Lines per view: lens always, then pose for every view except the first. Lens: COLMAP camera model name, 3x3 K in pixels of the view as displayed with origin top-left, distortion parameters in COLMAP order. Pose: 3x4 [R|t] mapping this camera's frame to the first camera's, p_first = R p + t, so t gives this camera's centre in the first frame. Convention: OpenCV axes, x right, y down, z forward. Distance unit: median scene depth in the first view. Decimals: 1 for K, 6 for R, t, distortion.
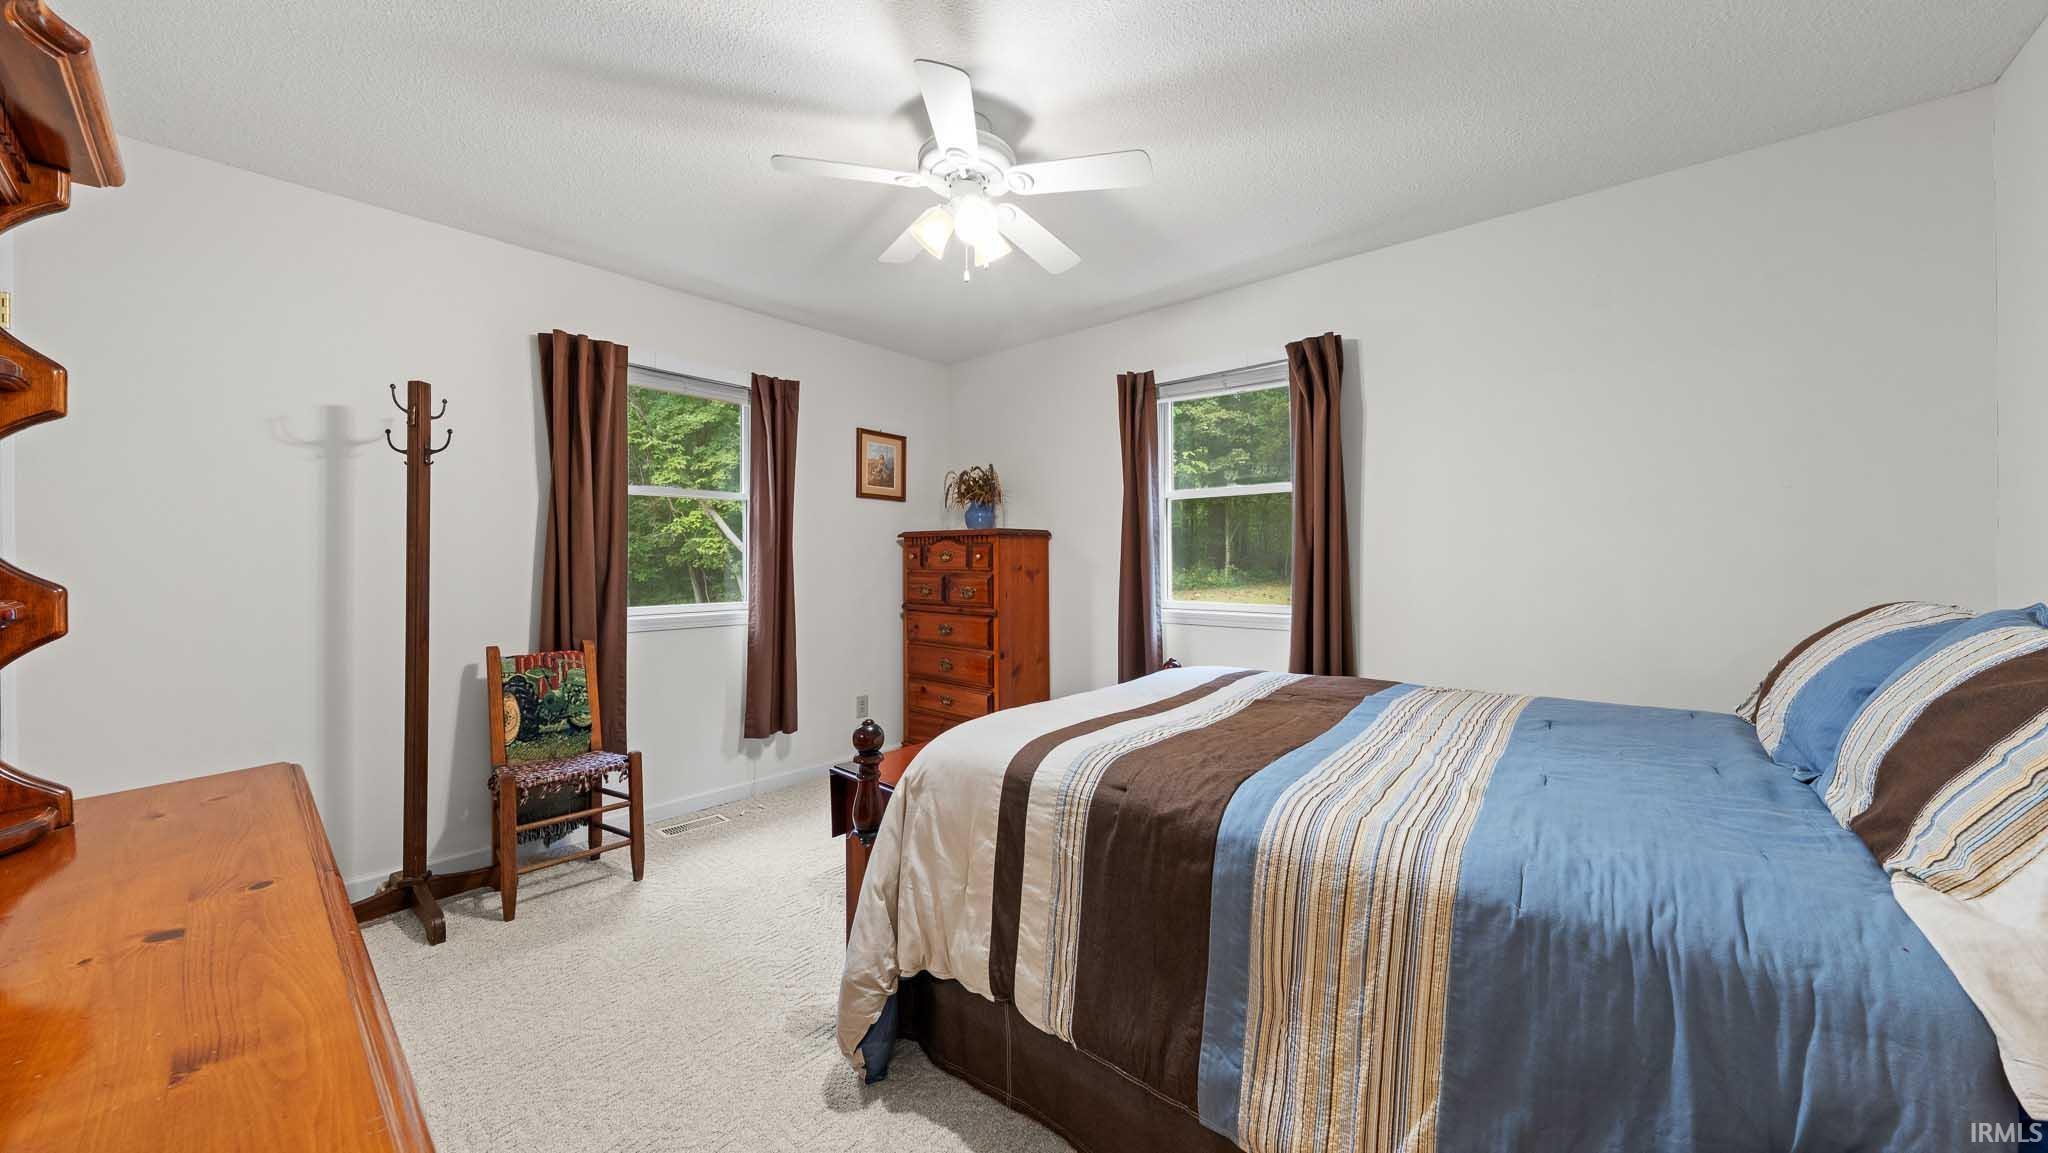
lens RADIAL K [[680.1, 0, 1016.9], [0, 680.1, 552.2], [0, 0, 1]] dist [-0.009525, 0.002190]
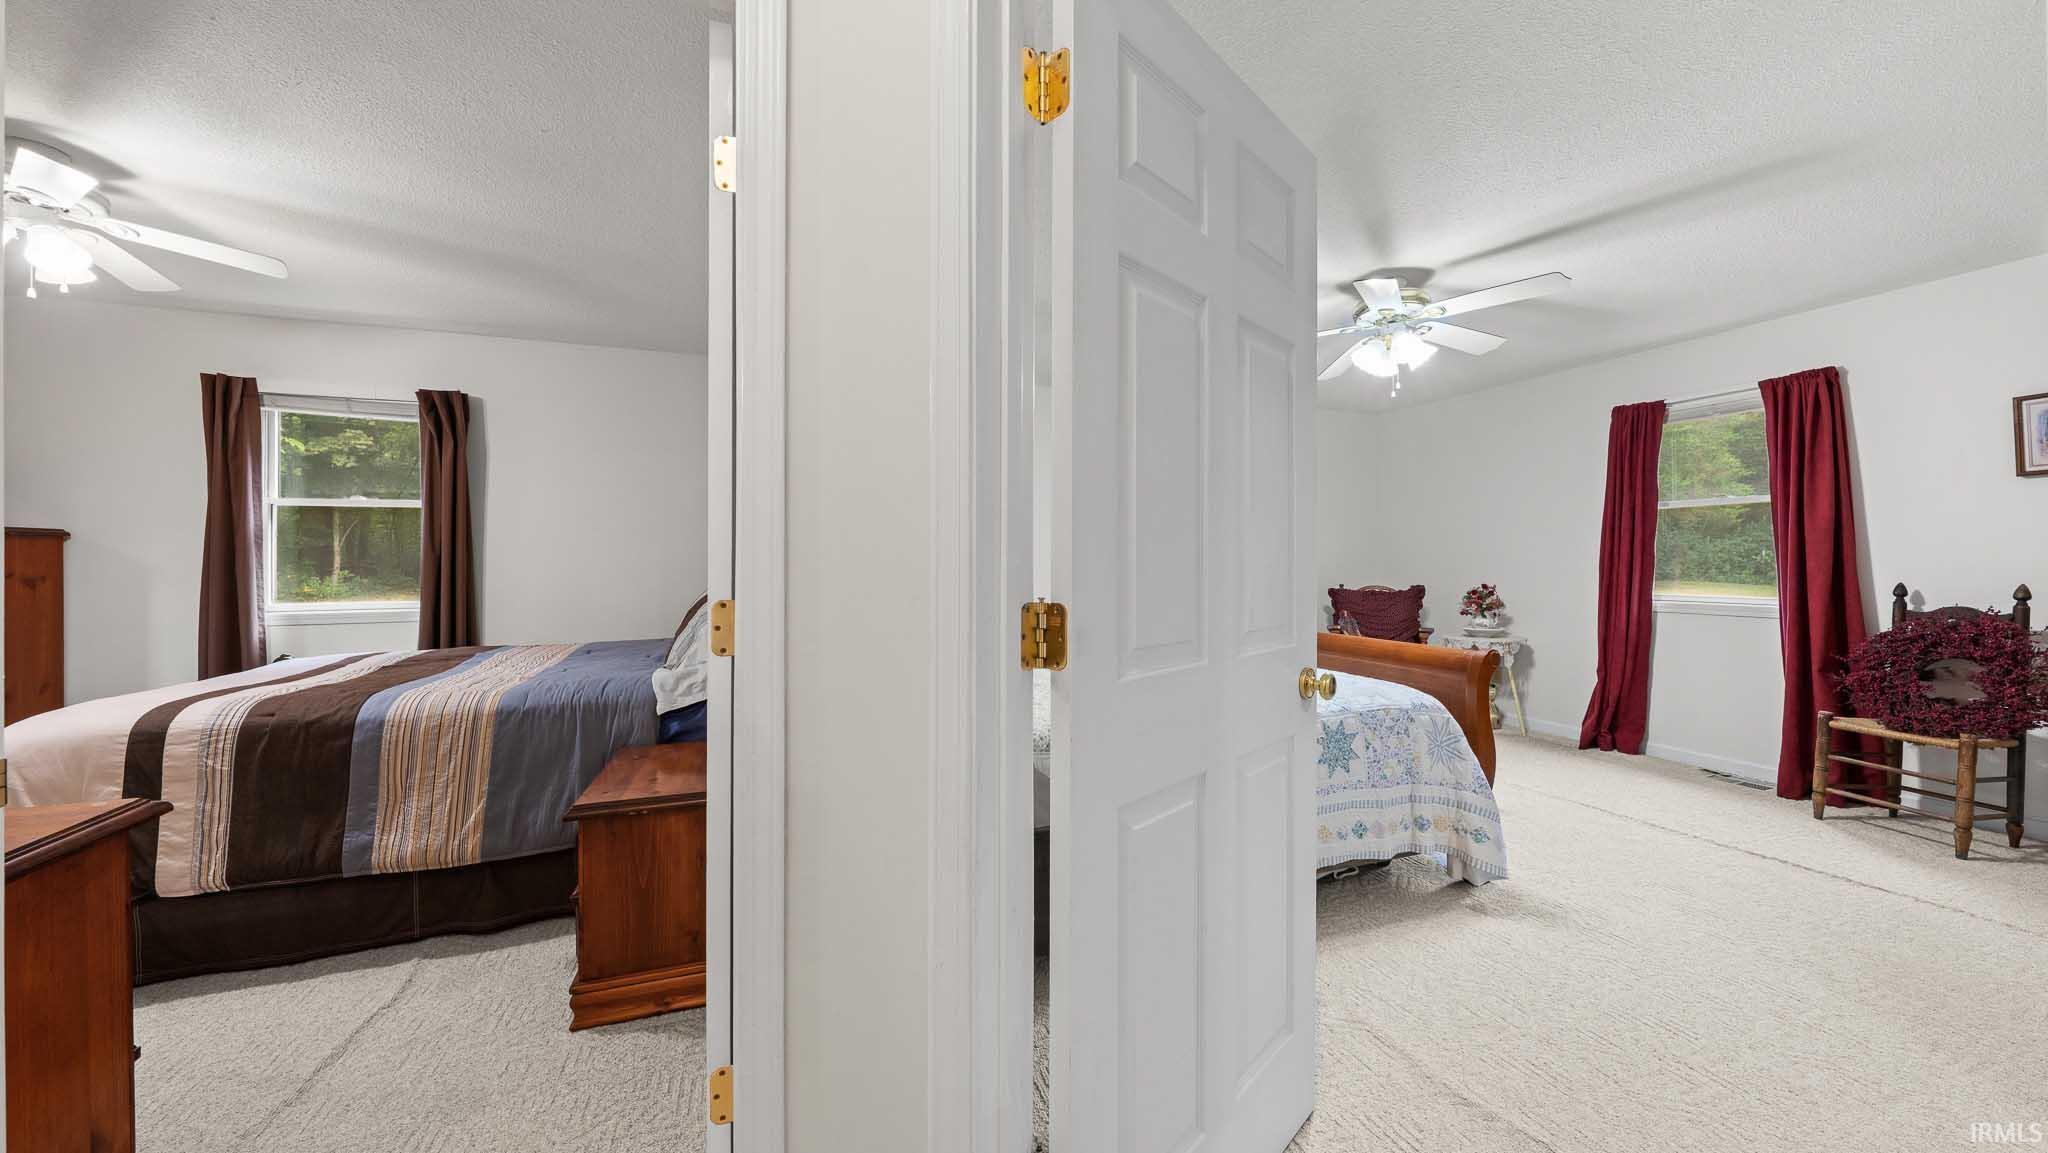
lens RADIAL K [[680.1, 0, 1016.9], [0, 680.1, 552.2], [0, 0, 1]] dist [-0.009525, 0.002190]
pose [[0.459193, 0.007899, 0.888302, -0.415665], [-0.003670, 0.999969, -0.006995, -0.010284], [-0.888329, -0.000048, 0.459207, -1.159530]]
